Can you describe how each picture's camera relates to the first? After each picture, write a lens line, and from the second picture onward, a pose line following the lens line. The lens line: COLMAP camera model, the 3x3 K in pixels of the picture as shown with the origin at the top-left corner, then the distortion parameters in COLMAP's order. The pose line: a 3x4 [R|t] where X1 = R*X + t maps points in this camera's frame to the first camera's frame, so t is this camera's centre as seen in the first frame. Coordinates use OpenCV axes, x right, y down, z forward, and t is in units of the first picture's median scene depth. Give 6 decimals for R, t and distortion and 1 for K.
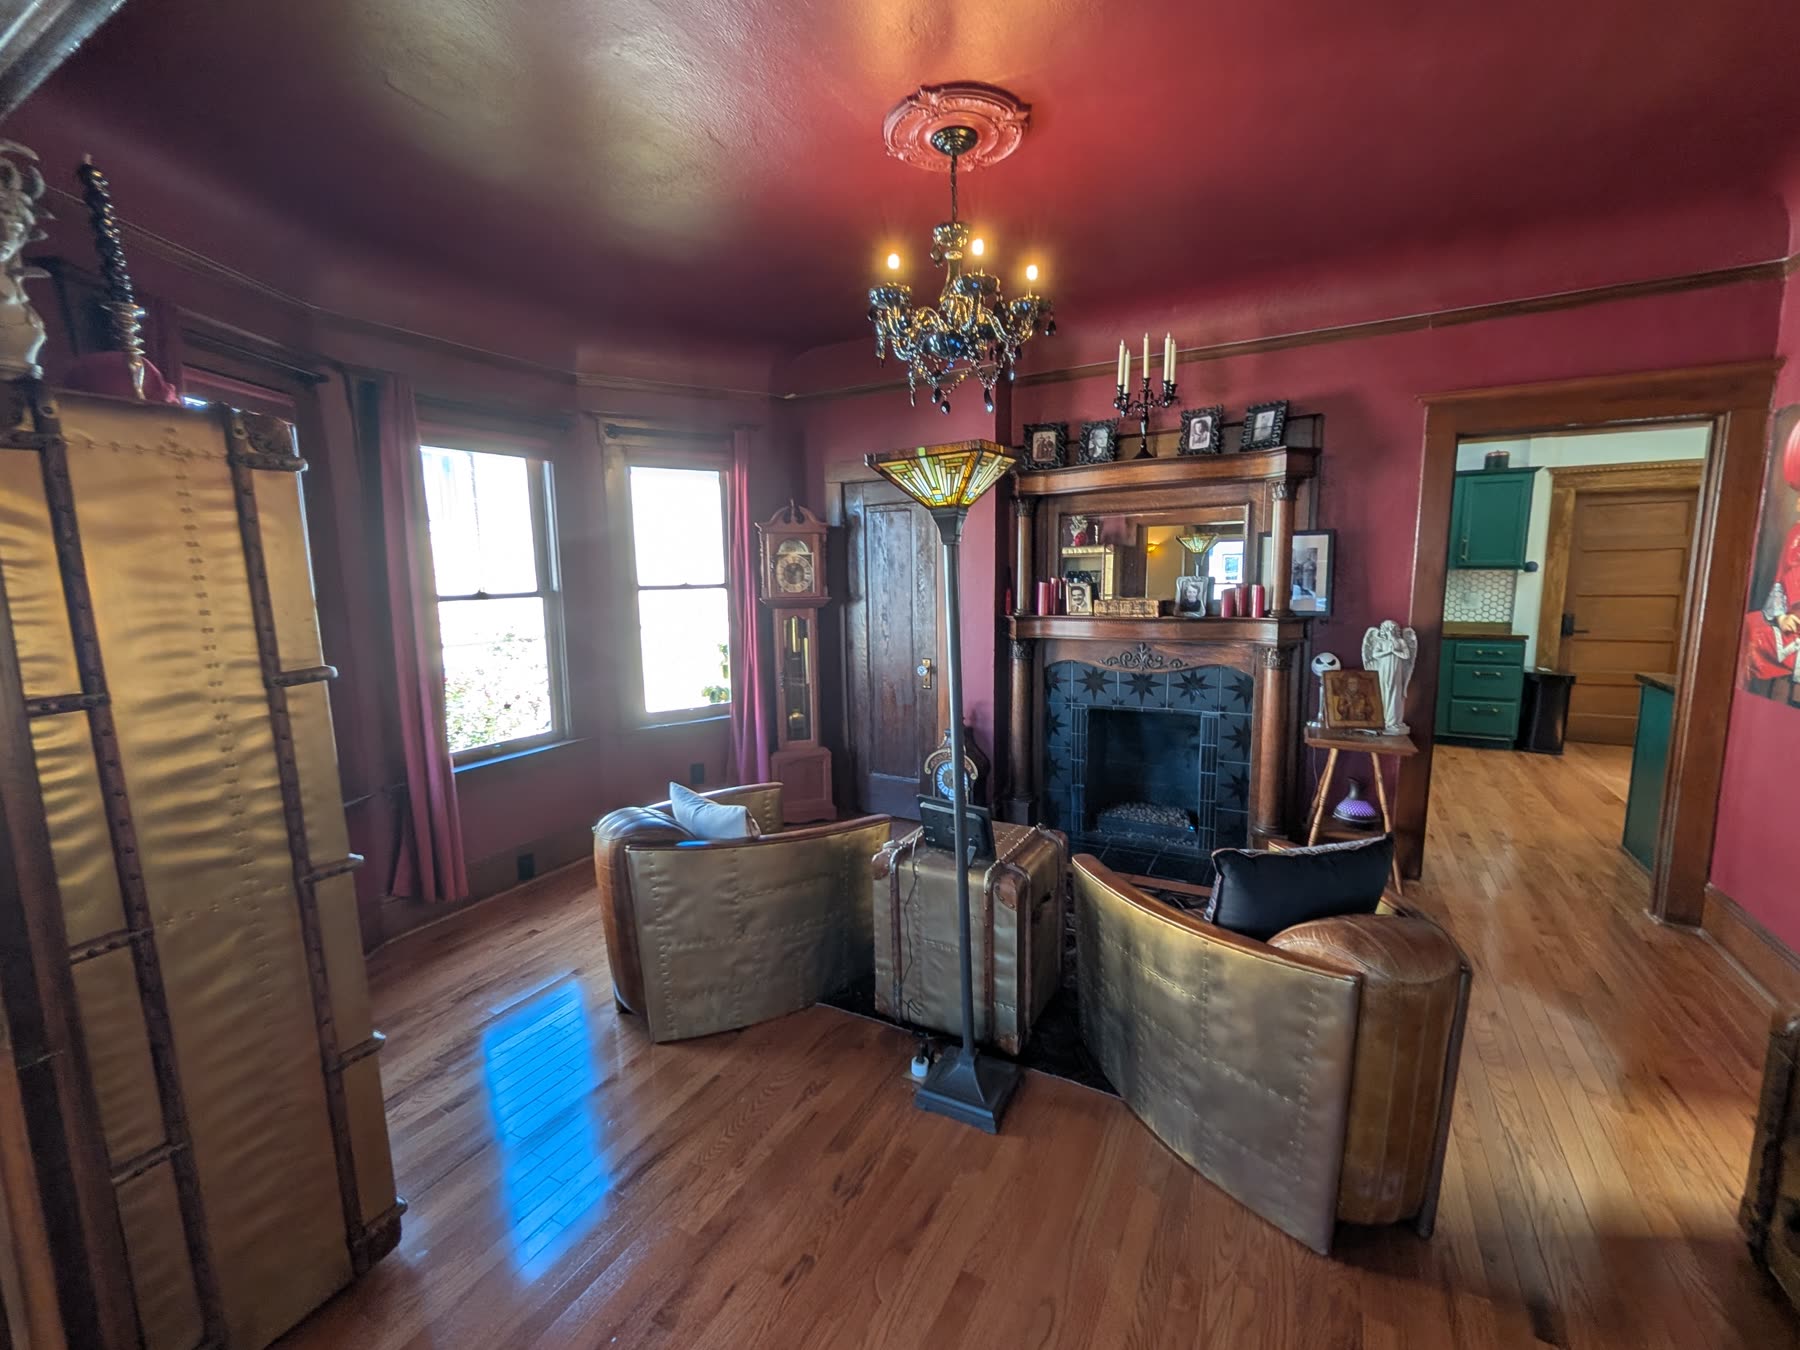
lens RADIAL K [[747.4, 0, 900.0], [0, 747.4, 675.0], [0, 0, 1]] dist [0.010313, -0.000257]
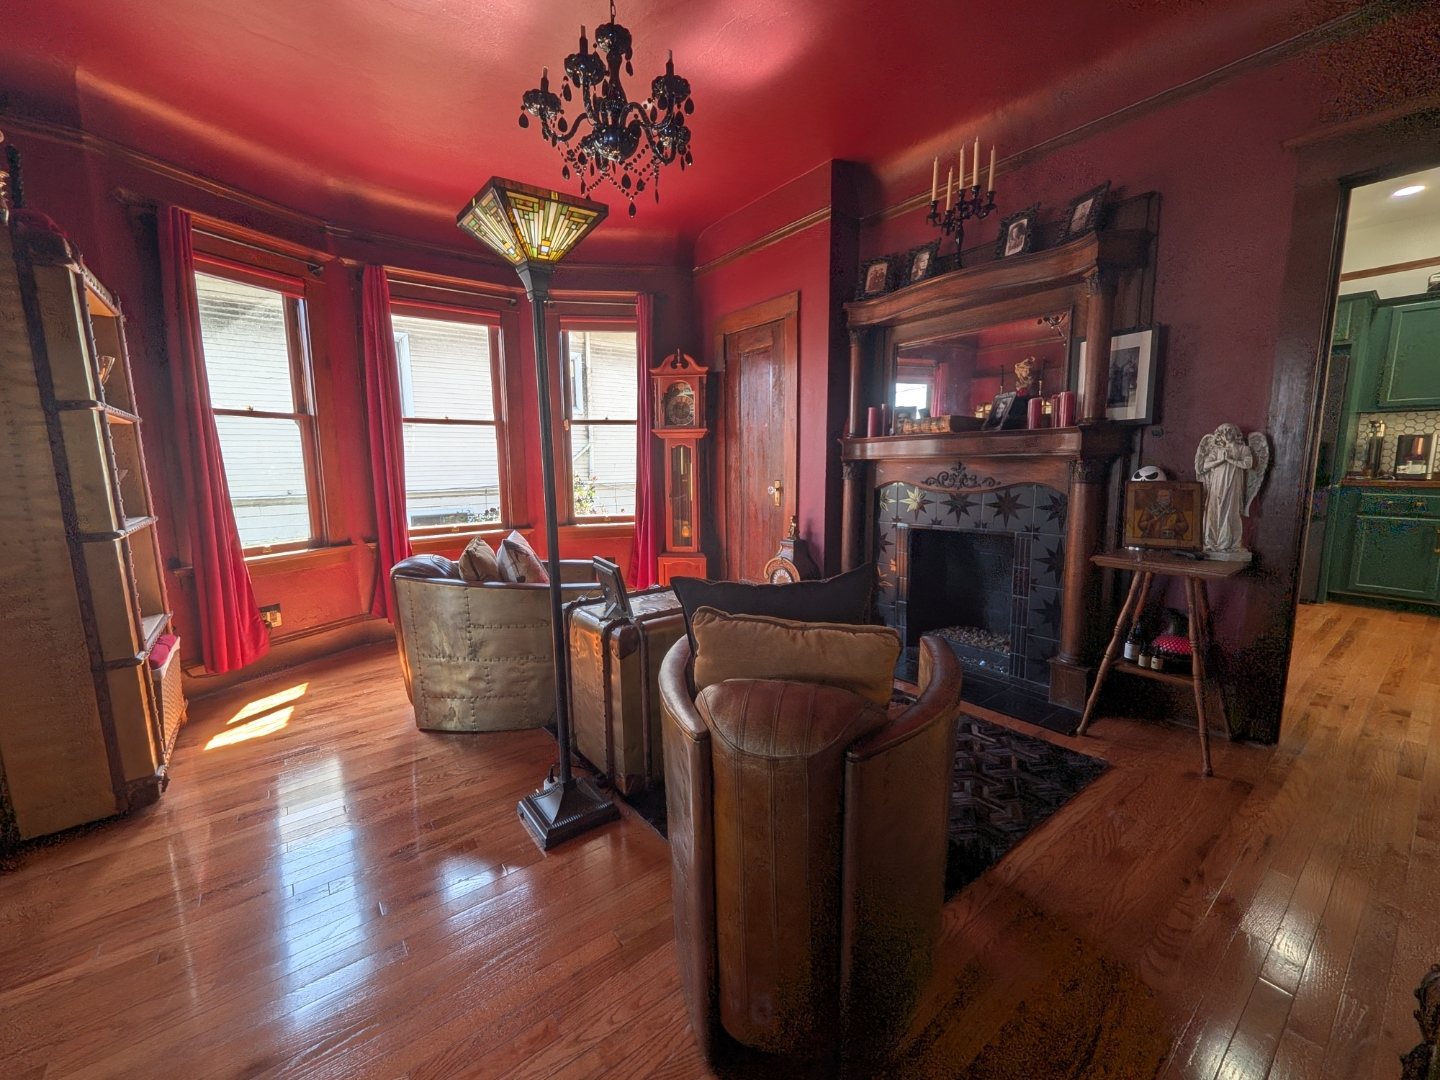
lens RADIAL K [[575.8, 0, 722.9], [0, 575.8, 541.9], [0, 0, 1]] dist [0.009591, -0.000983]
pose [[0.921003, 0.060467, -0.384833, 0.342516], [-0.059317, 0.998128, 0.014870, 0.072187], [0.385012, 0.009132, 0.922866, 0.166976]]
